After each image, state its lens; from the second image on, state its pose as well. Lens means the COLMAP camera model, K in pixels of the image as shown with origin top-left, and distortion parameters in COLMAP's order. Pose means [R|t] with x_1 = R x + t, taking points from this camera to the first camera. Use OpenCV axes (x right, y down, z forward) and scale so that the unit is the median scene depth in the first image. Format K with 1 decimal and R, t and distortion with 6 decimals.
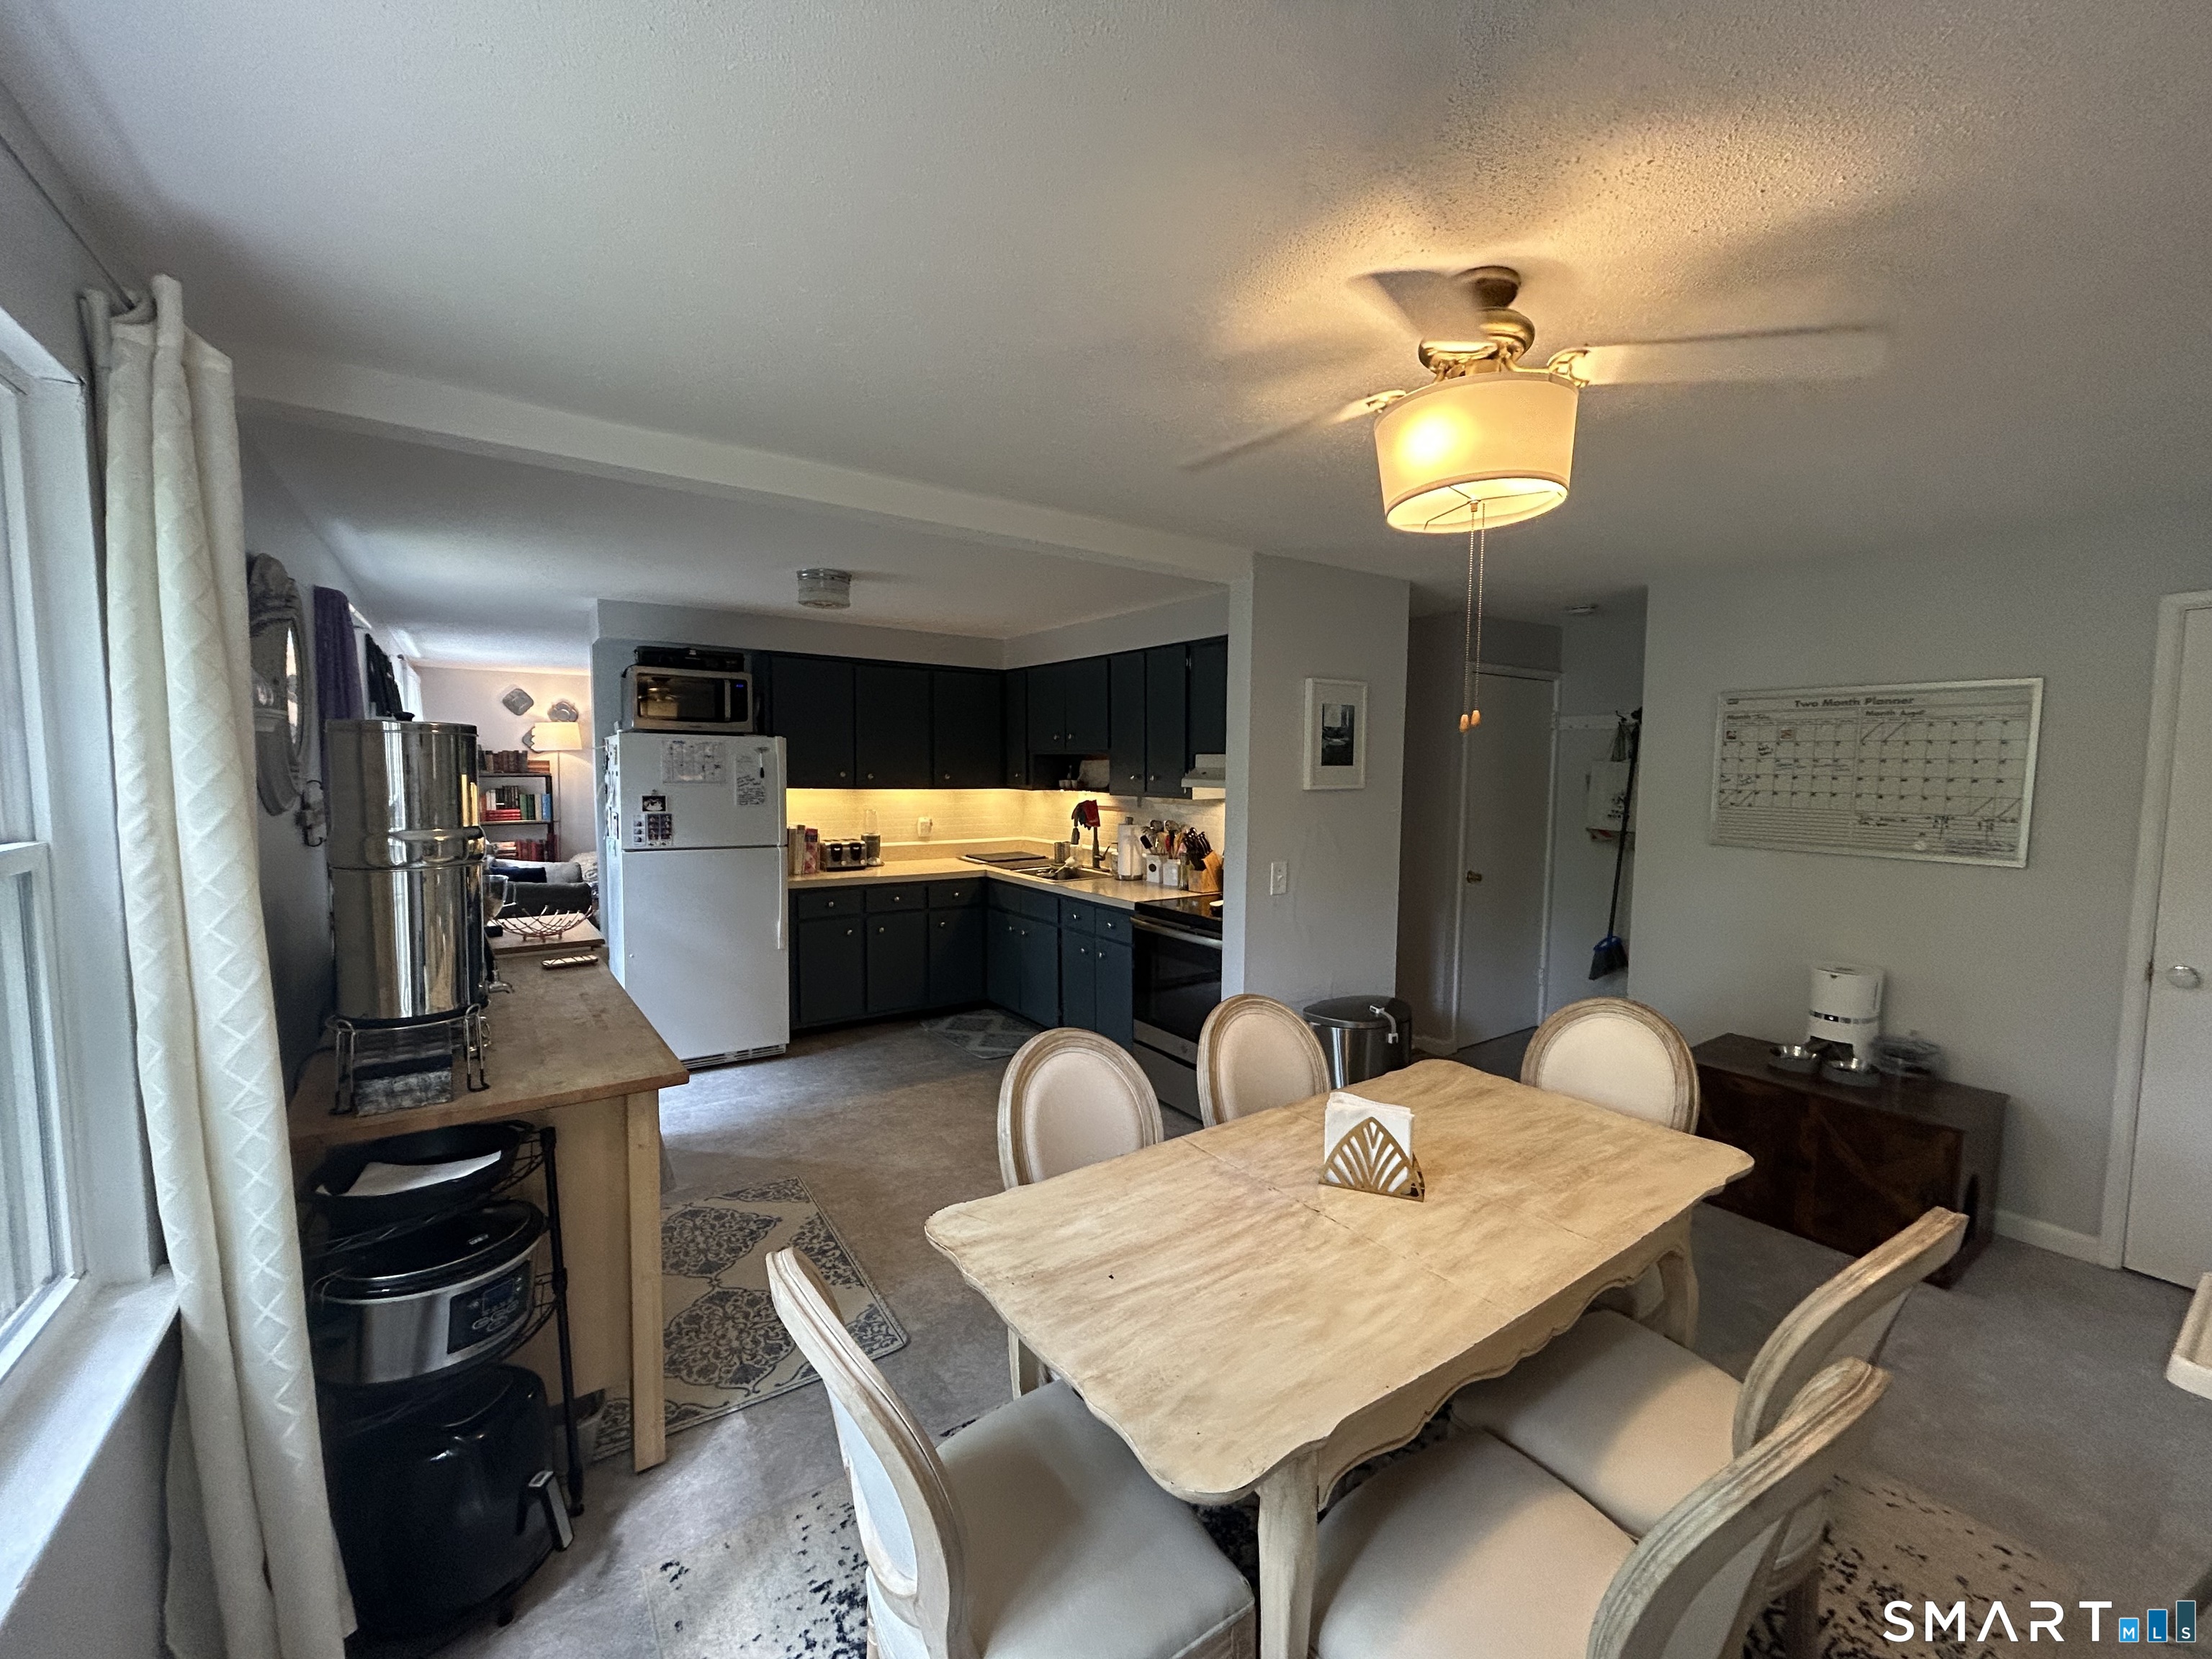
lens RADIAL K [[890.7, 0, 1106.0], [0, 890.7, 829.5], [0, 0, 1]] dist [0.003716, -0.001459]
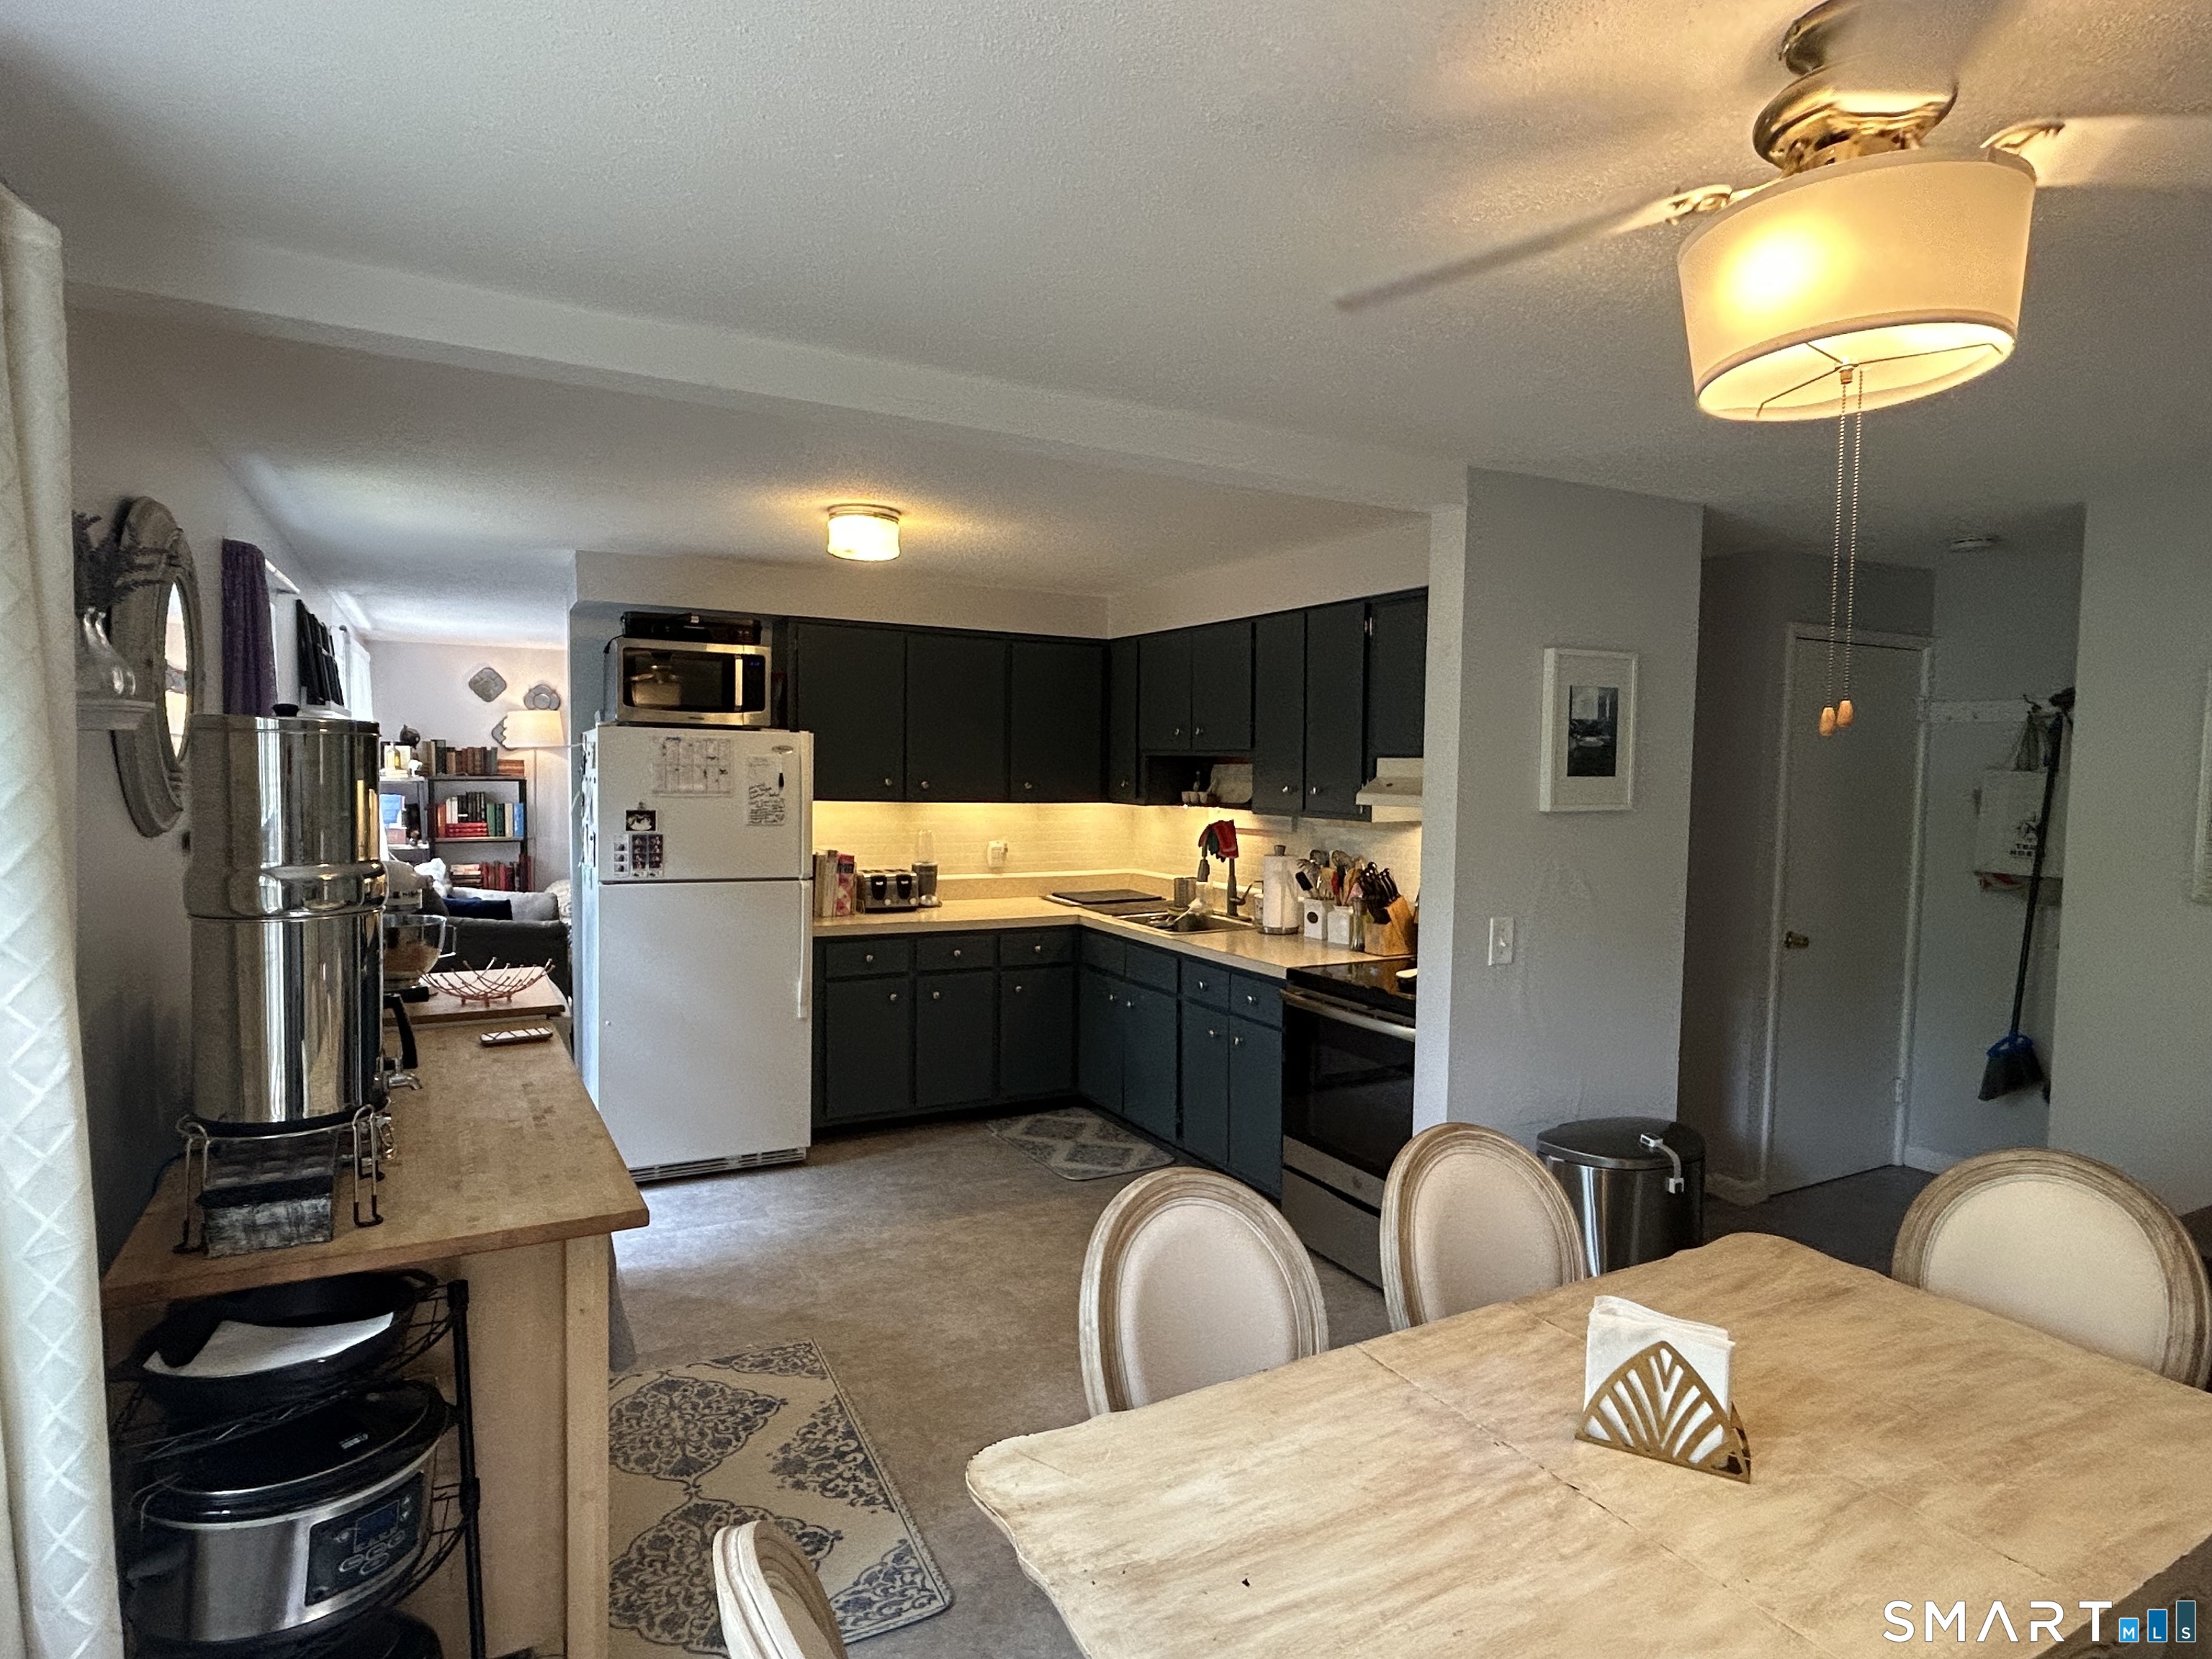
lens RADIAL K [[1210.6, 0, 1101.2], [0, 1210.6, 828.7], [0, 0, 1]] dist [0.001234, 0.000606]
pose [[0.992713, 0.011755, -0.119928, 0.000400], [-0.014292, 0.999692, -0.020312, -0.012375], [0.119653, 0.021878, 0.992575, 0.062232]]
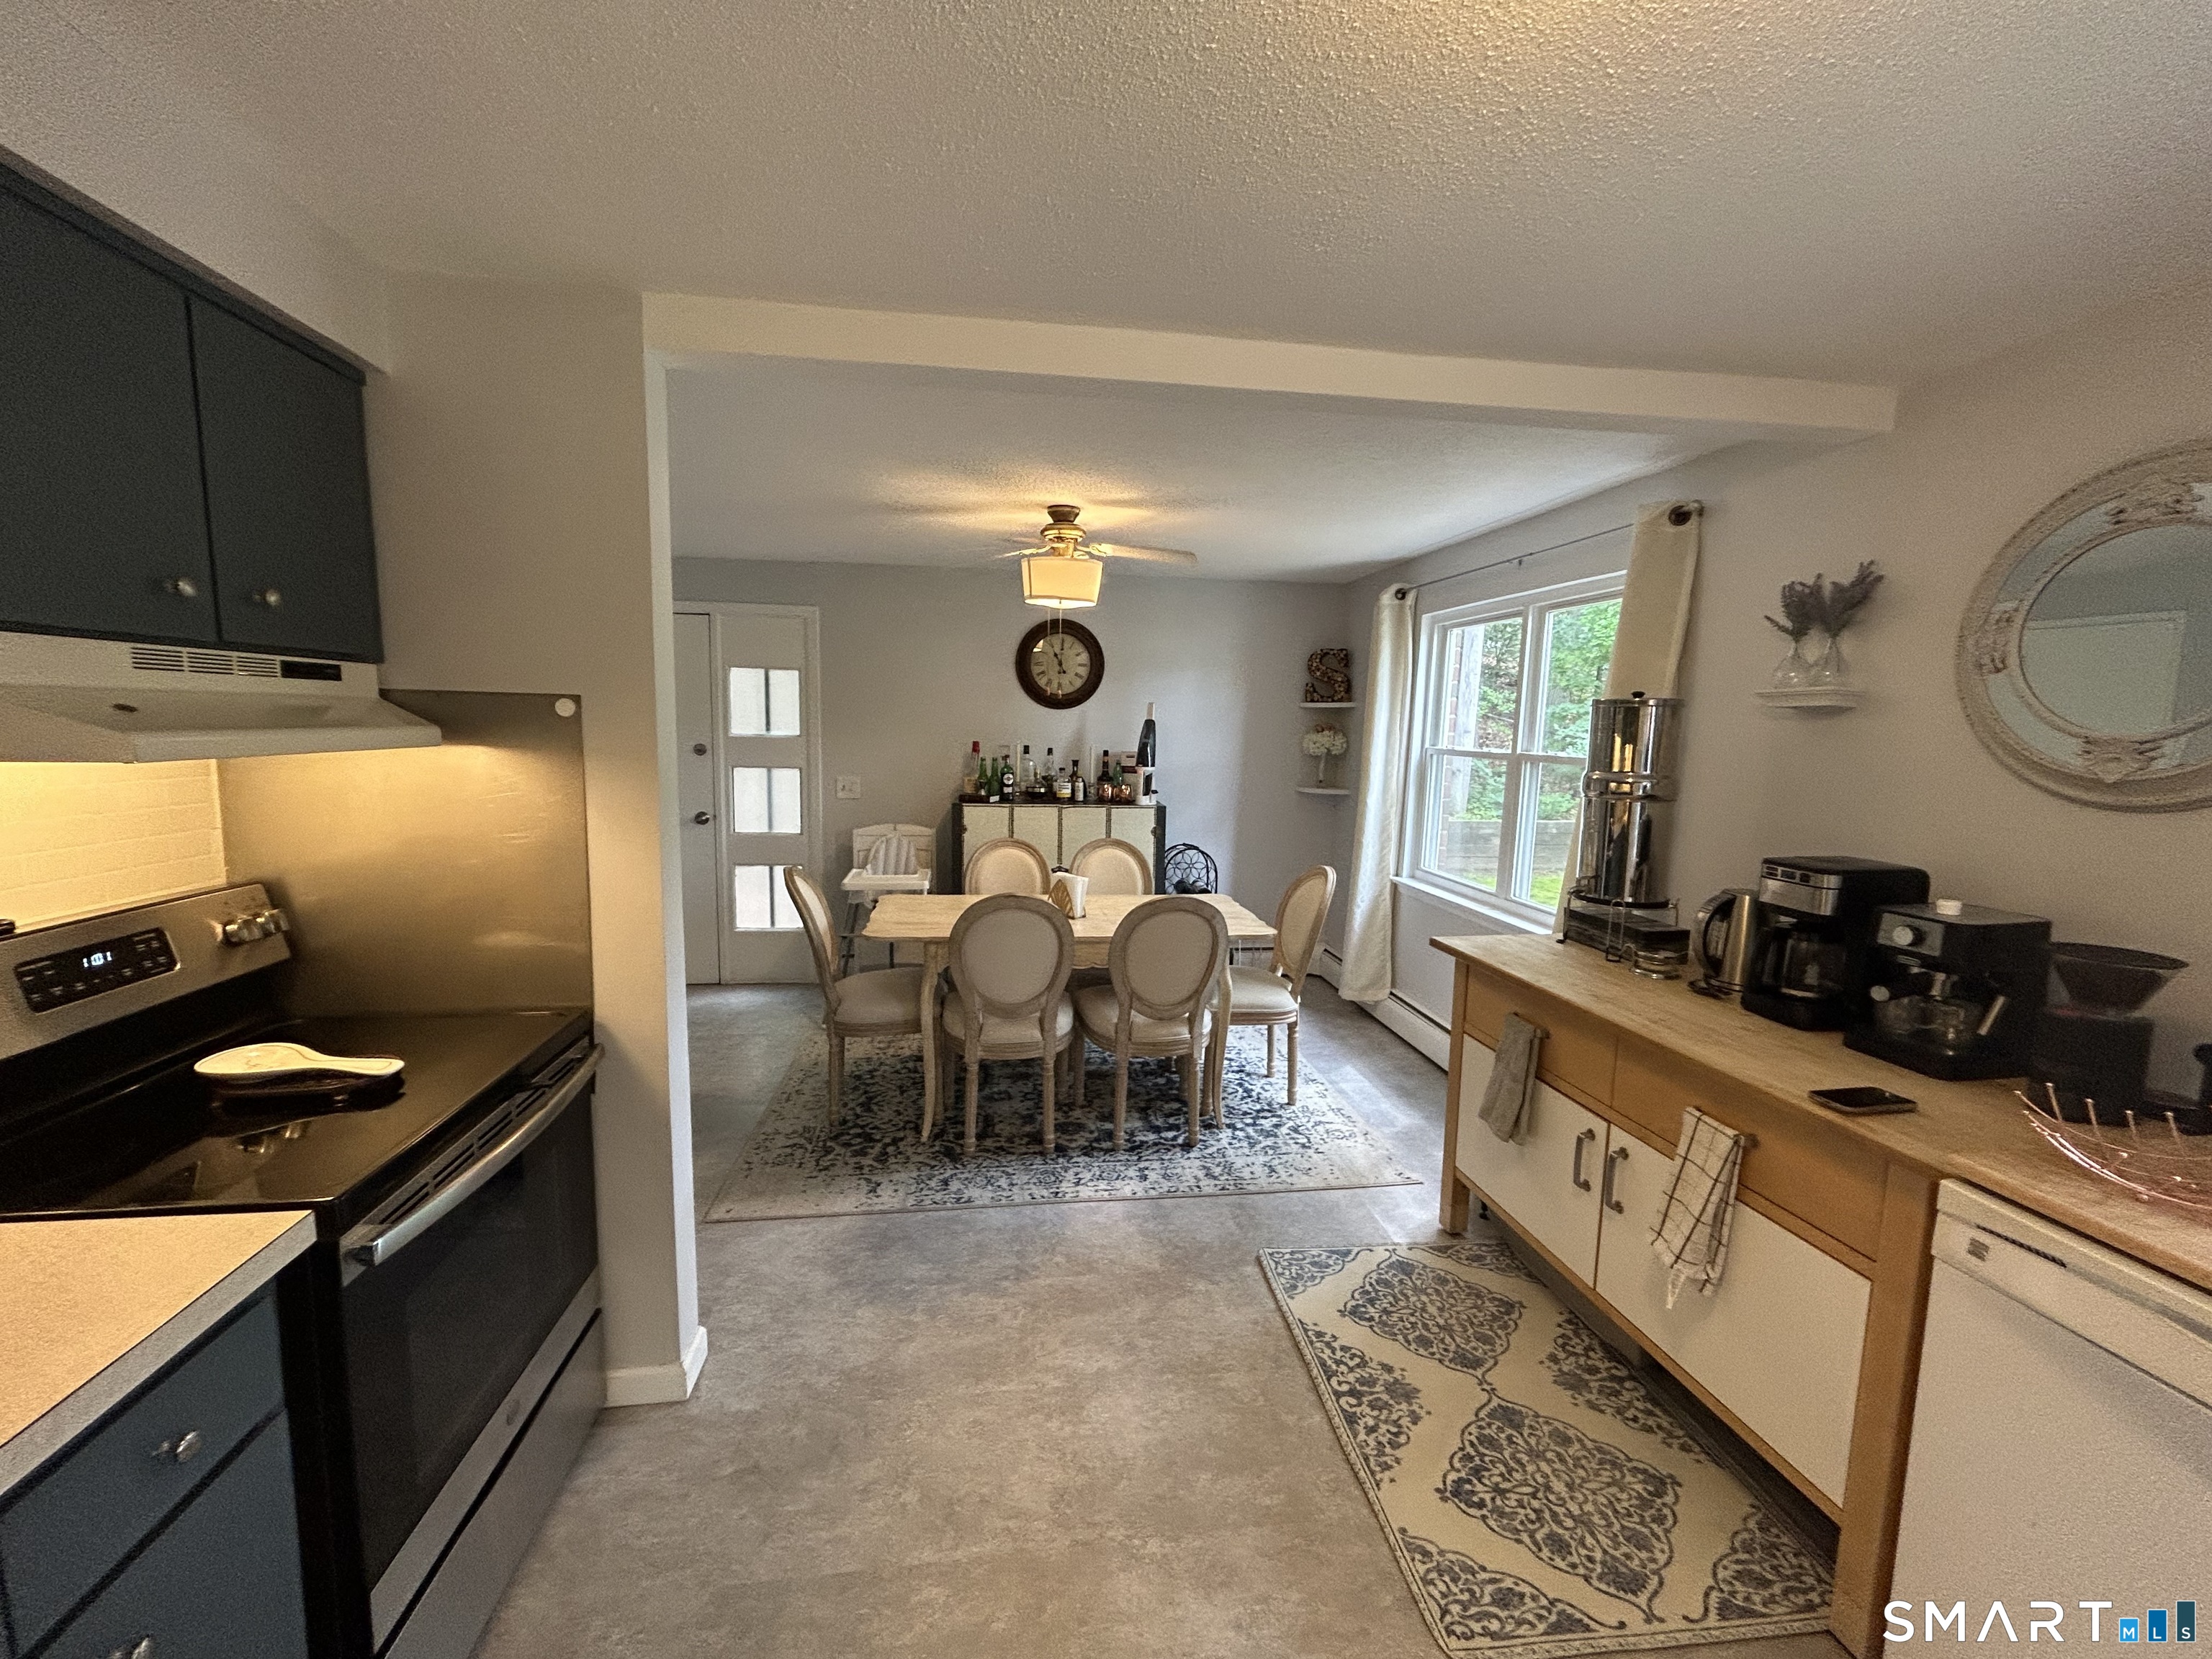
lens RADIAL K [[890.7, 0, 1106.0], [0, 890.7, 829.5], [0, 0, 1]] dist [0.003716, -0.001459]
pose [[-0.889974, -0.082899, 0.448413, -0.506607], [0.005927, 0.981151, 0.193151, -0.138083], [-0.455973, 0.174557, -0.872707, 1.963439]]
